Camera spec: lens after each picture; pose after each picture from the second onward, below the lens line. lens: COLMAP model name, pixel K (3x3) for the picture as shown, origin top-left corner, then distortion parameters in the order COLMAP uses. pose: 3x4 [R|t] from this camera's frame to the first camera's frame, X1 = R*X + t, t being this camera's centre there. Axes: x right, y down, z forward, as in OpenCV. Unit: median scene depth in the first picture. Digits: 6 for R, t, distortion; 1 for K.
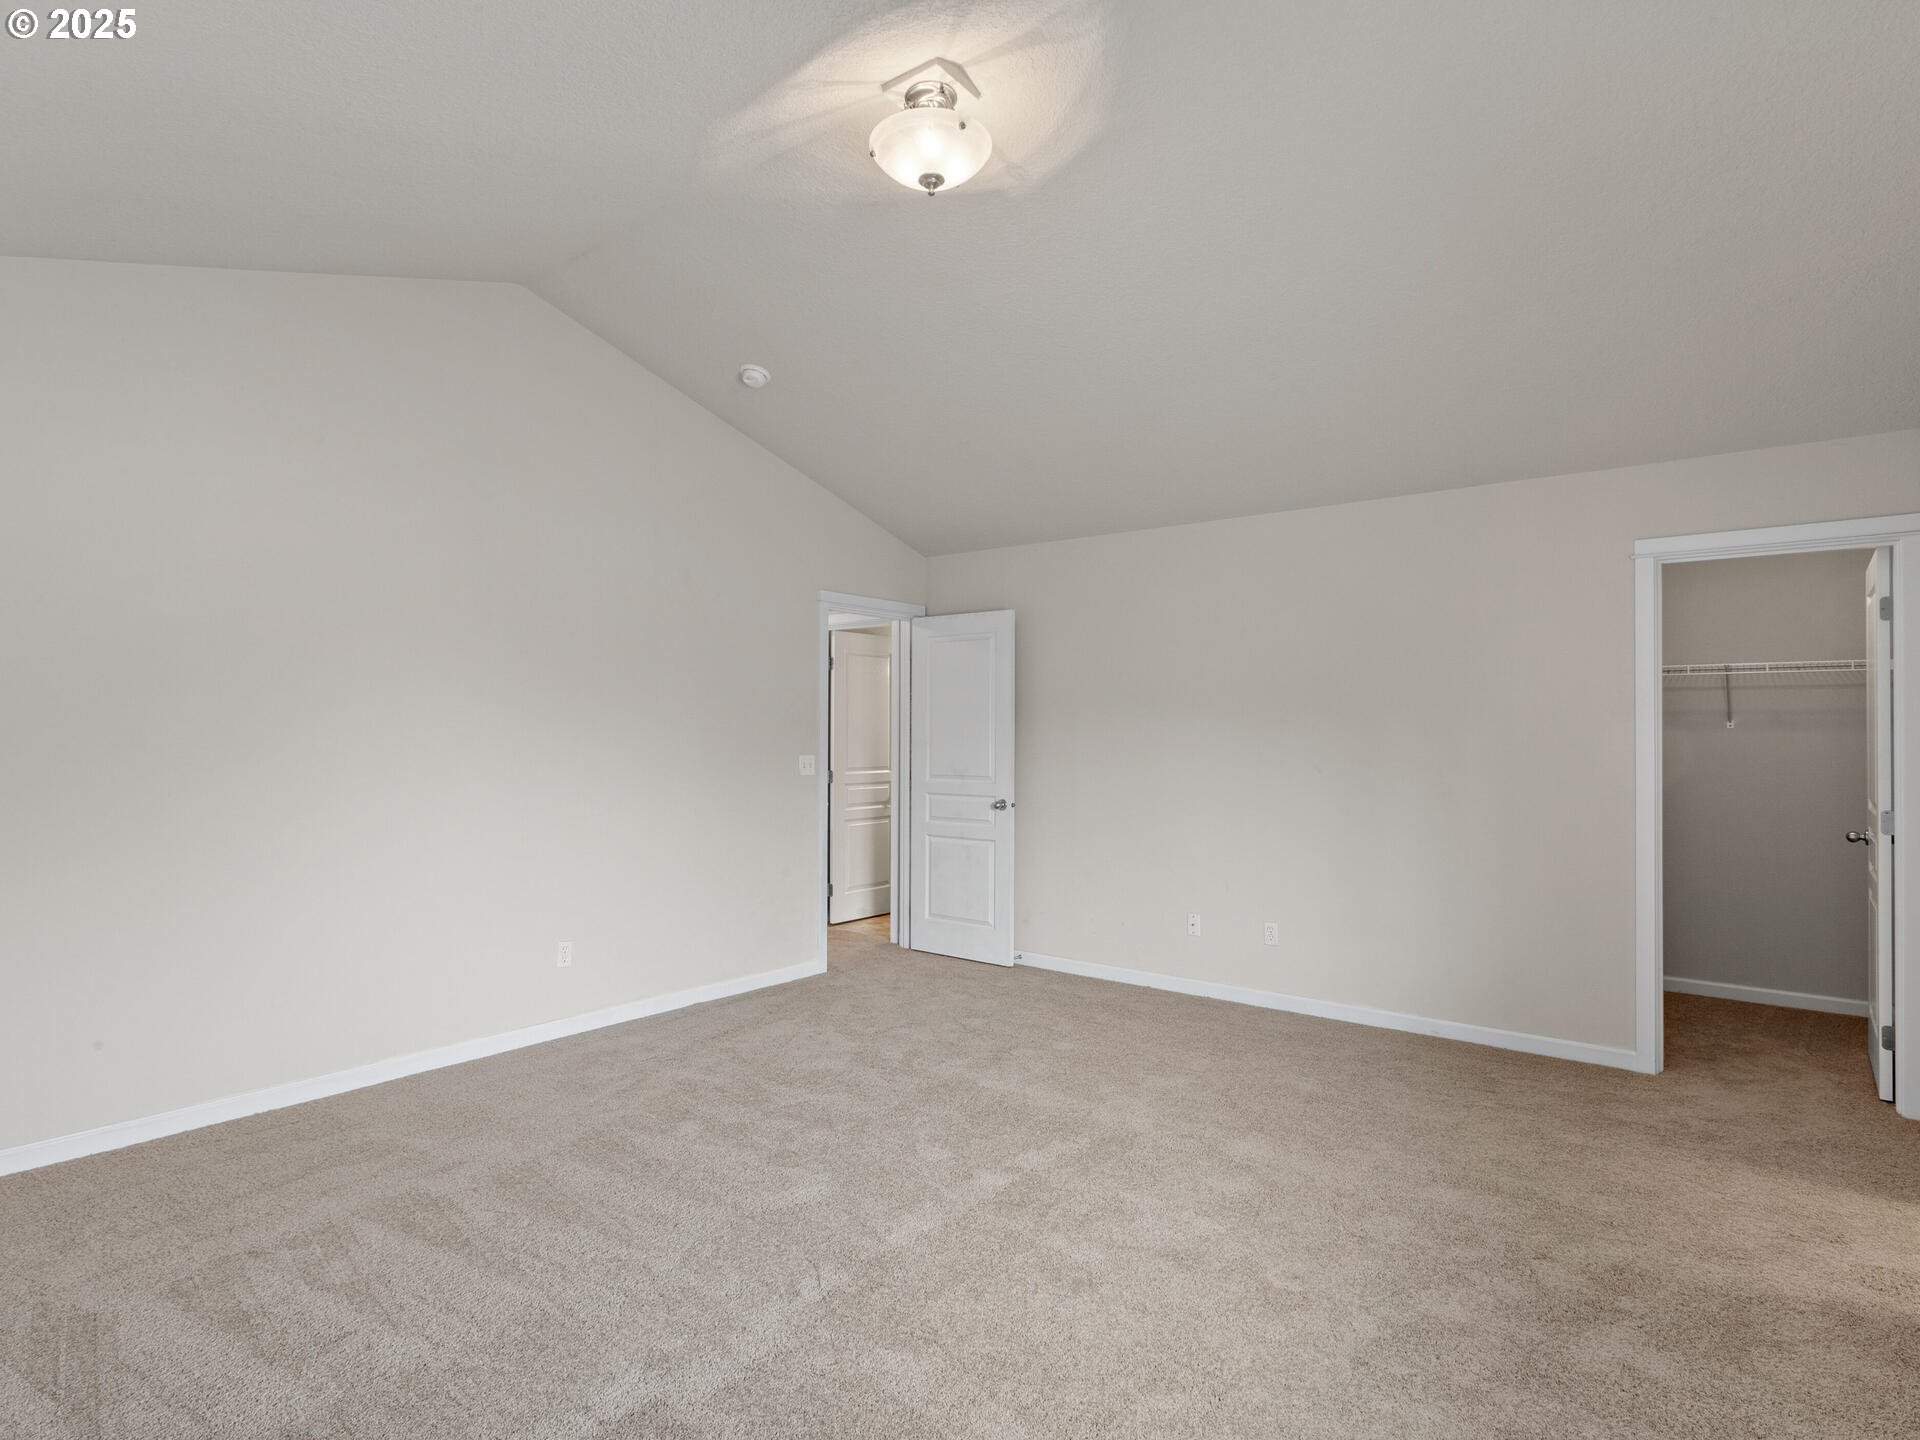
lens RADIAL K [[1046.9, 0, 953.8], [0, 1046.9, 722.0], [0, 0, 1]] dist [0.001018, 0.001411]
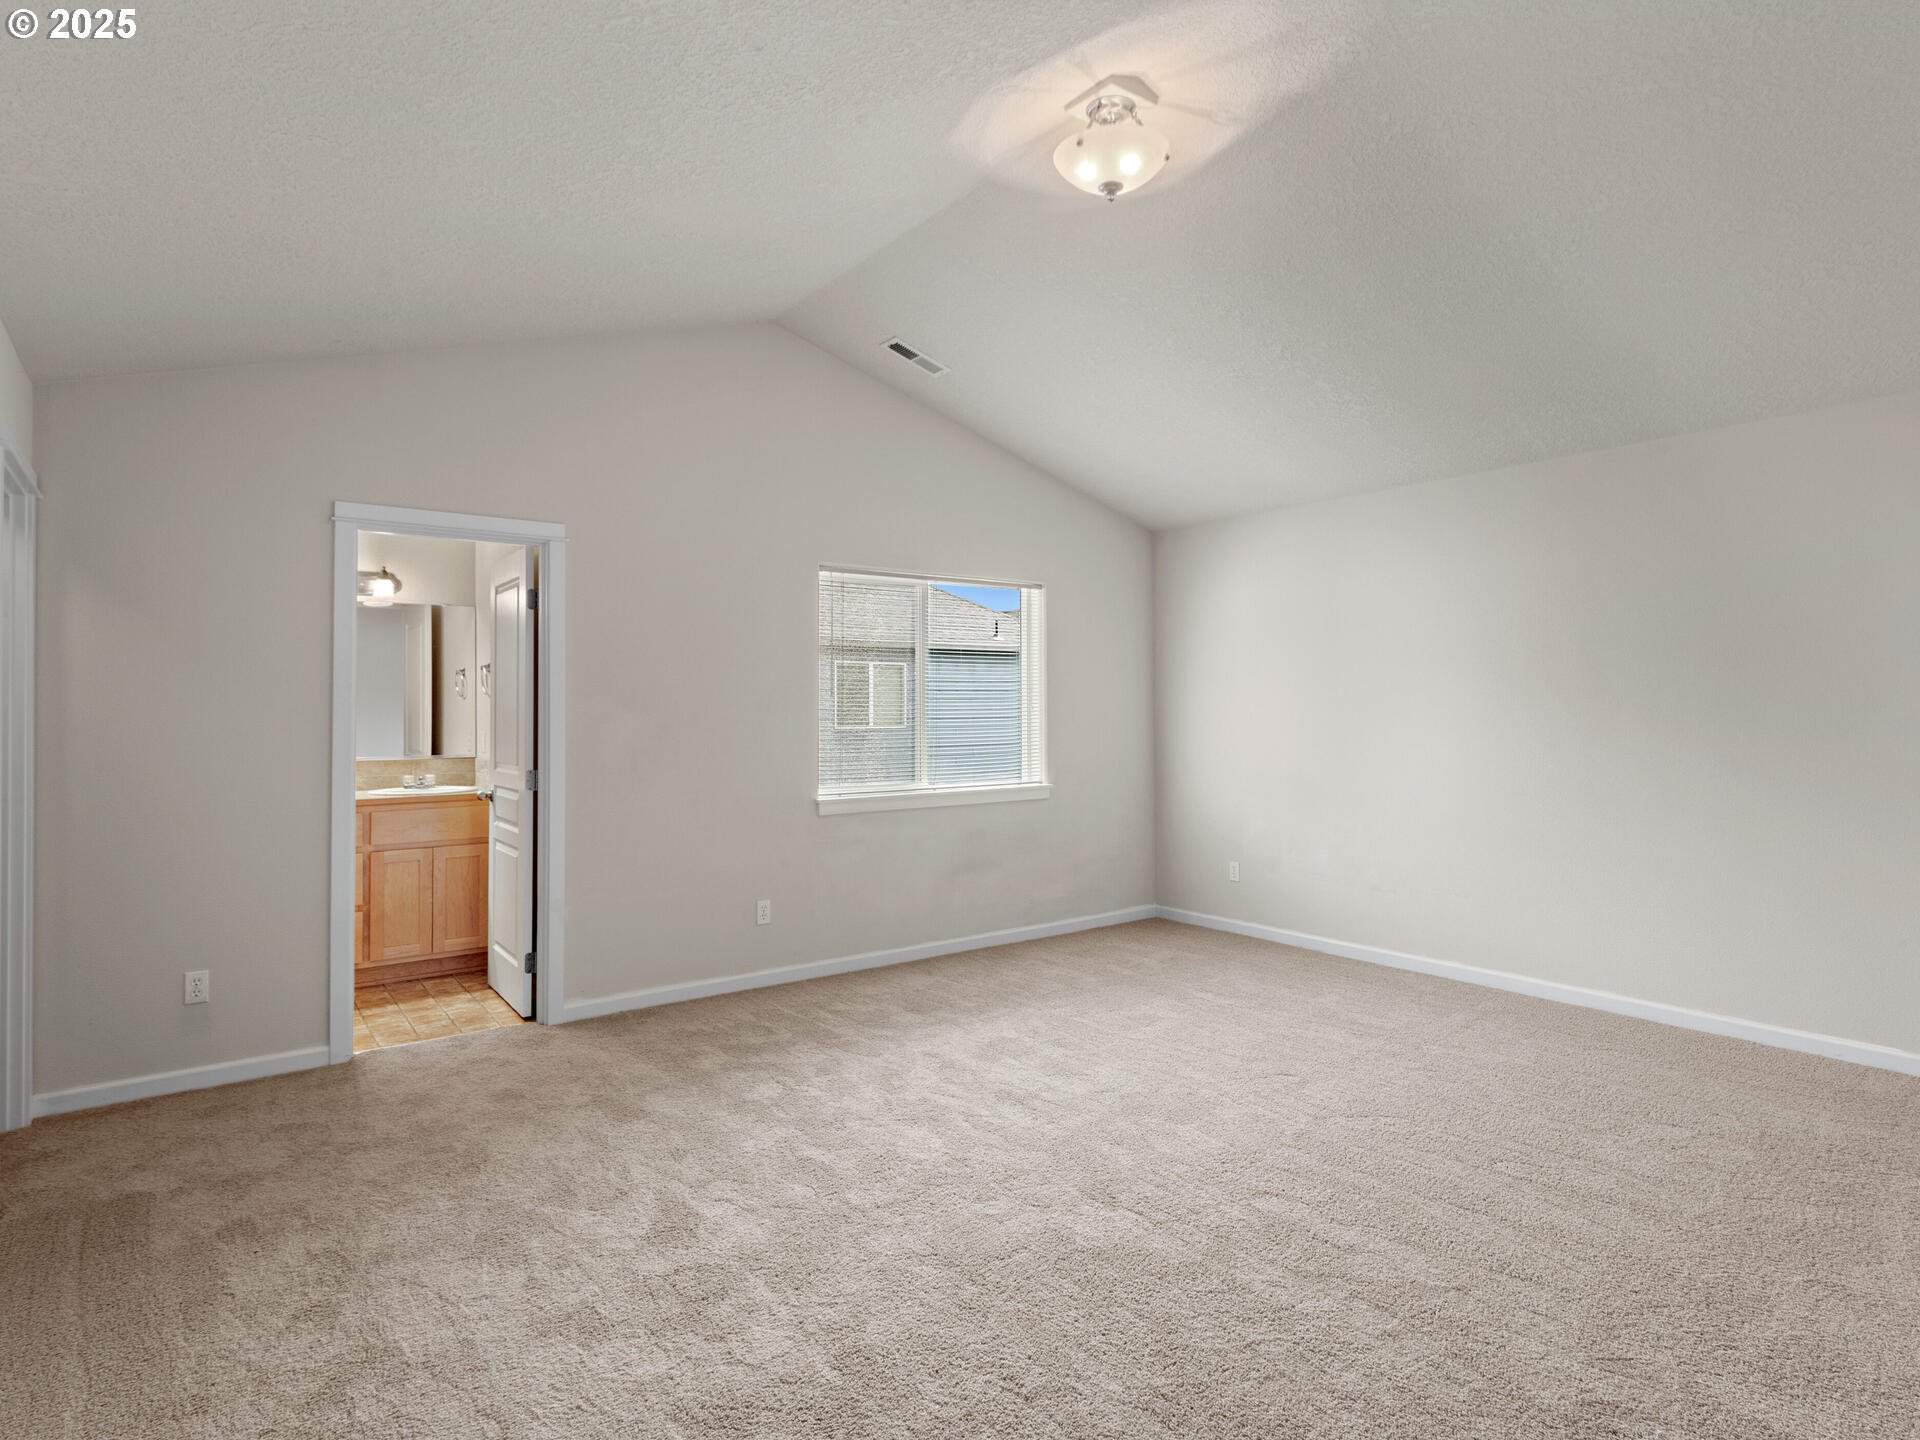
lens RADIAL K [[1046.9, 0, 953.8], [0, 1046.9, 722.0], [0, 0, 1]] dist [0.001018, 0.001411]
pose [[-0.965975, -0.006128, 0.258562, -0.075309], [-0.003515, 0.999938, 0.010567, 0.006205], [-0.258611, 0.009298, -0.965937, 1.163472]]
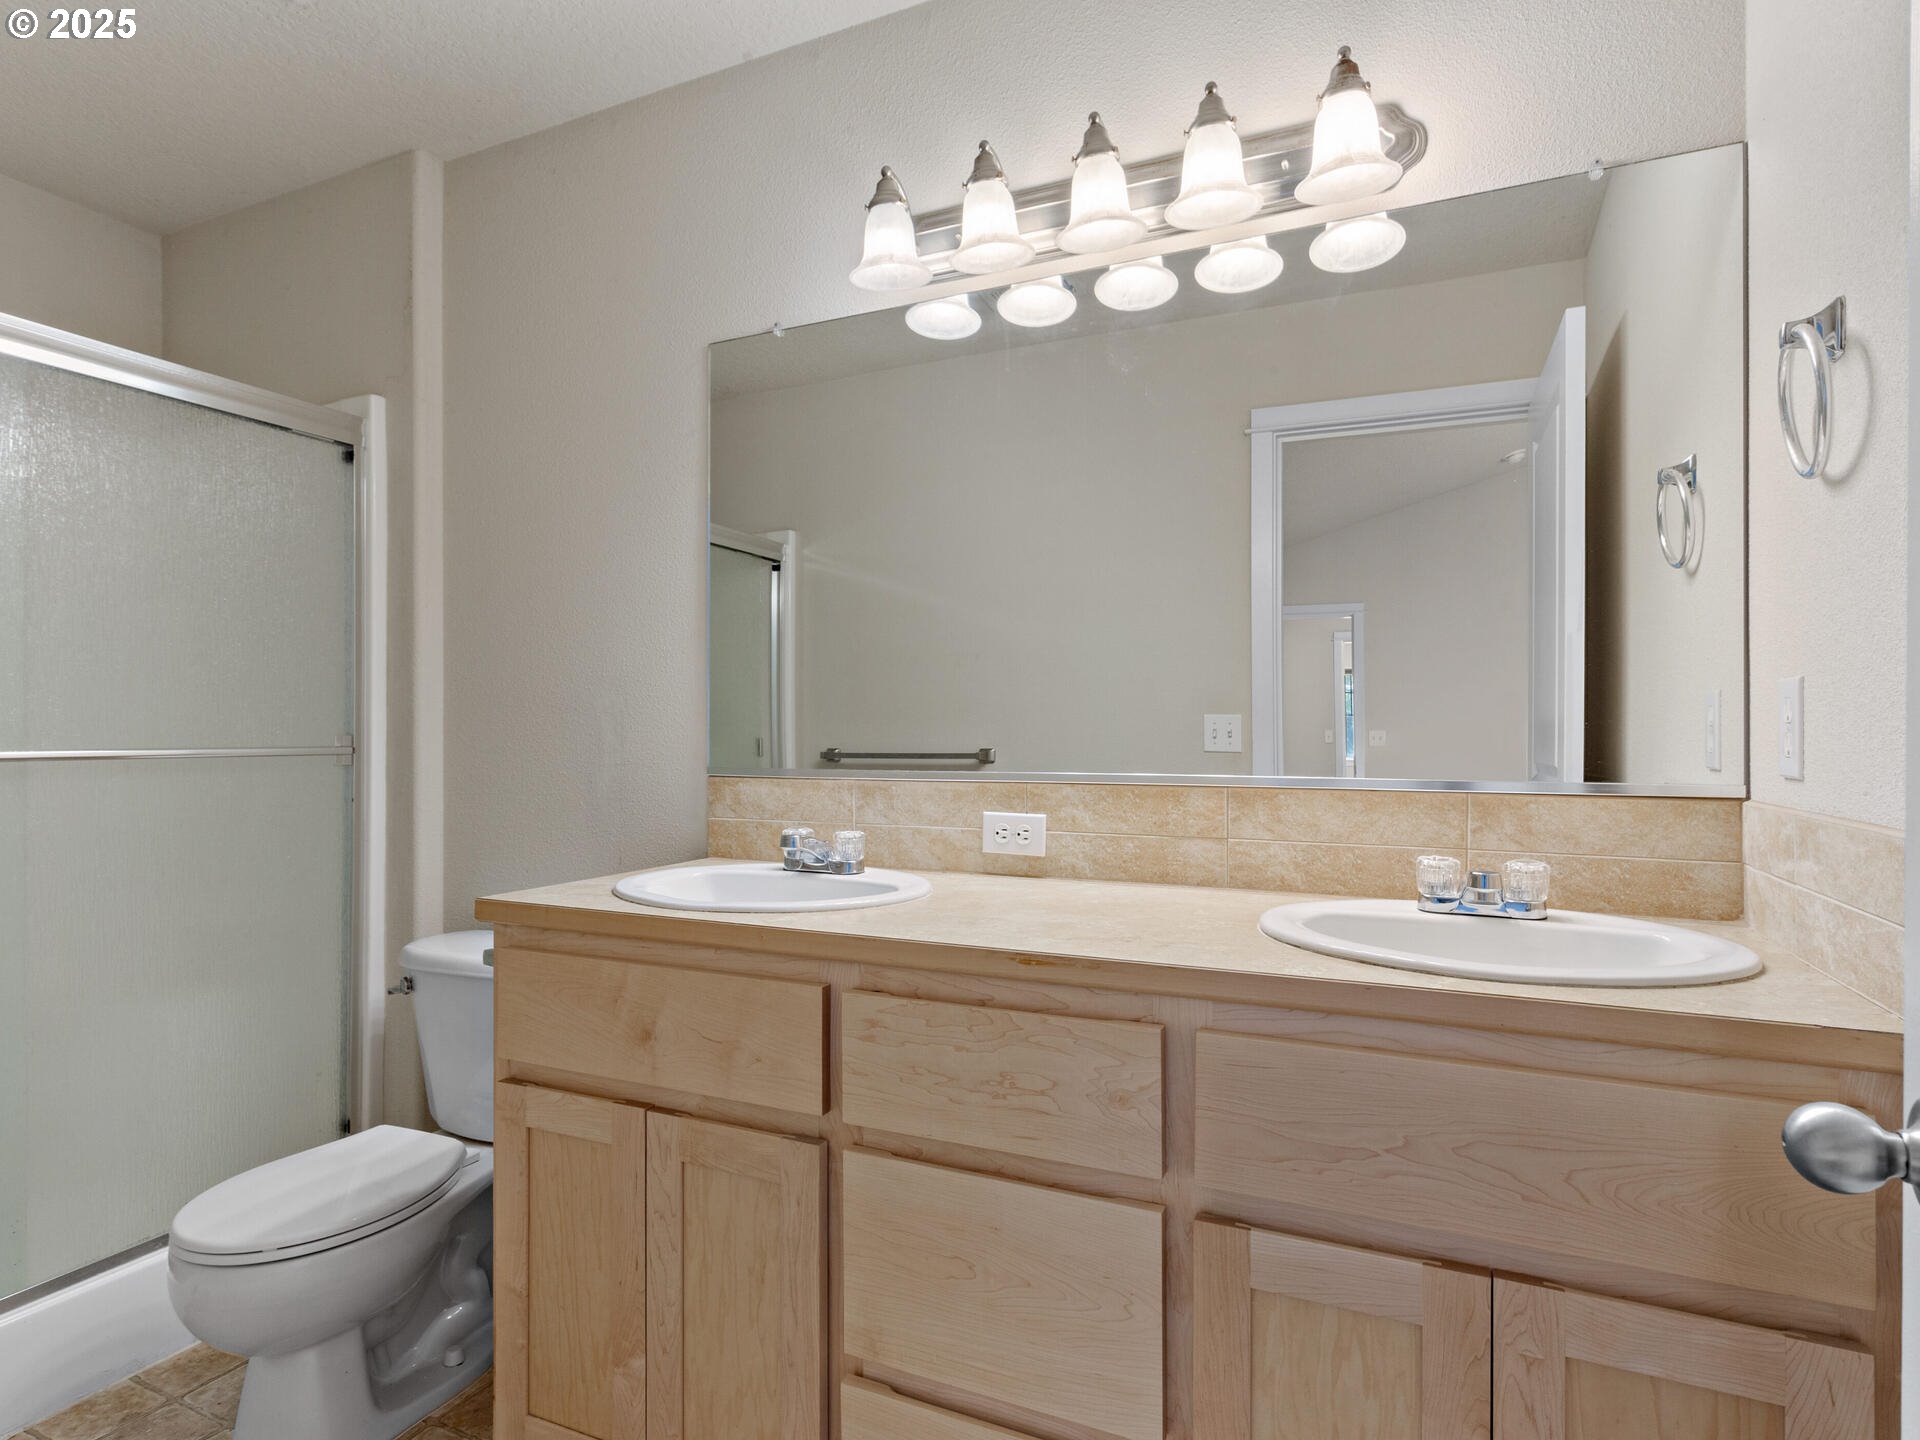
lens RADIAL K [[1046.9, 0, 953.8], [0, 1046.9, 722.0], [0, 0, 1]] dist [0.001018, 0.001411]
pose [[-0.243521, 0.010491, 0.969839, 0.492536], [-0.005720, 0.999909, -0.012253, 0.043032], [-0.969879, -0.008531, -0.243439, 0.481838]]
